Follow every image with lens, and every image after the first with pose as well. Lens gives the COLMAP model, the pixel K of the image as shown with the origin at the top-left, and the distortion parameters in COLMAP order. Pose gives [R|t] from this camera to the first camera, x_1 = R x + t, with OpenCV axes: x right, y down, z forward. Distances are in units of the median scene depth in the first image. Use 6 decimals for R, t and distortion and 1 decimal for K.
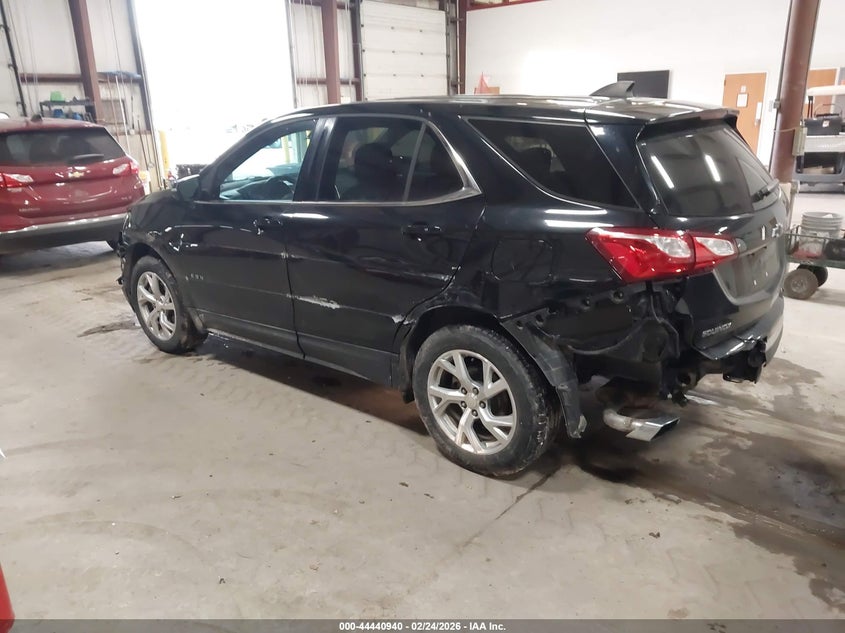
lens RADIAL K [[681.2, 0, 422.5], [0, 681.2, 316.5], [0, 0, 1]] dist [0.017146, -0.010787]
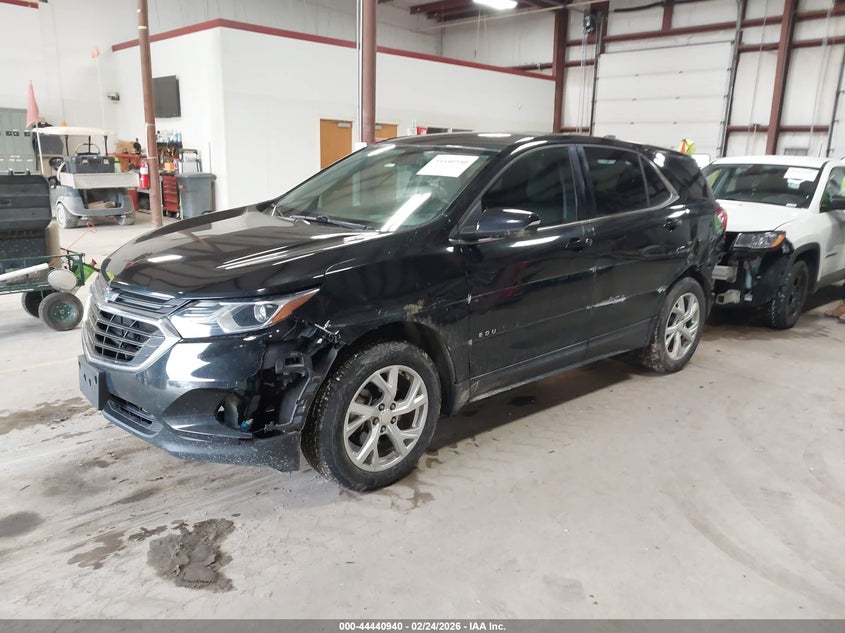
lens RADIAL K [[681.2, 0, 422.5], [0, 681.2, 316.5], [0, 0, 1]] dist [0.017146, -0.010787]
pose [[0.103443, -0.200674, 0.974181, -1.197529], [0.258813, 0.951127, 0.168443, -0.250096], [-0.960373, 0.234706, 0.150325, 1.020181]]
